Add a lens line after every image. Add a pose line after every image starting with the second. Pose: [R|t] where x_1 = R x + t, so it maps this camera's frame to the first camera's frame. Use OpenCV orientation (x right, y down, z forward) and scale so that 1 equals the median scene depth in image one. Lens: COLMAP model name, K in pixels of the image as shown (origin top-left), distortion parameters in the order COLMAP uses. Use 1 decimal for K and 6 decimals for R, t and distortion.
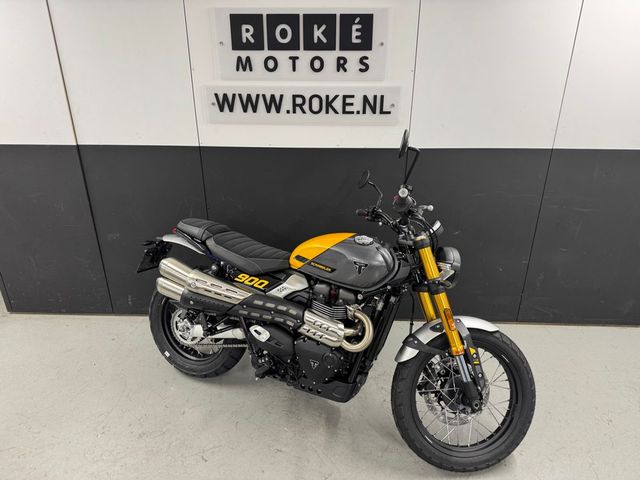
lens RADIAL K [[441.7, 0, 320.0], [0, 441.7, 240.0], [0, 0, 1]] dist [0.007802, -0.001332]
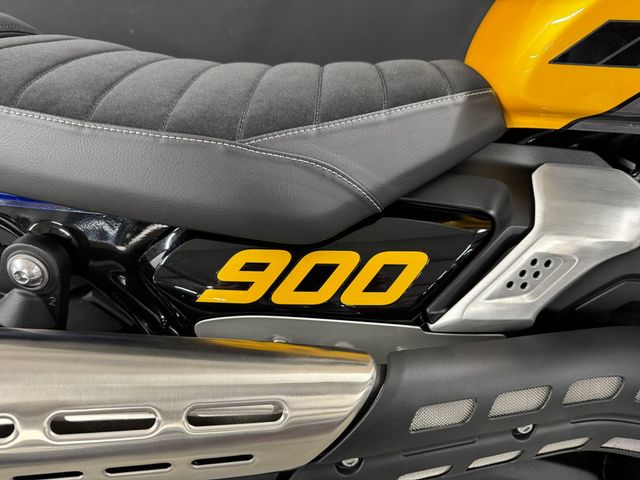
lens RADIAL K [[445.2, 0, 286.9], [0, 445.2, 262.9], [0, 0, 1]] dist [0.000735, -0.001448]
pose [[0.914168, -0.319299, 0.249689, -0.186551], [0.230163, 0.915975, 0.328655, 0.030932], [-0.333648, -0.242977, 0.910846, 0.795508]]
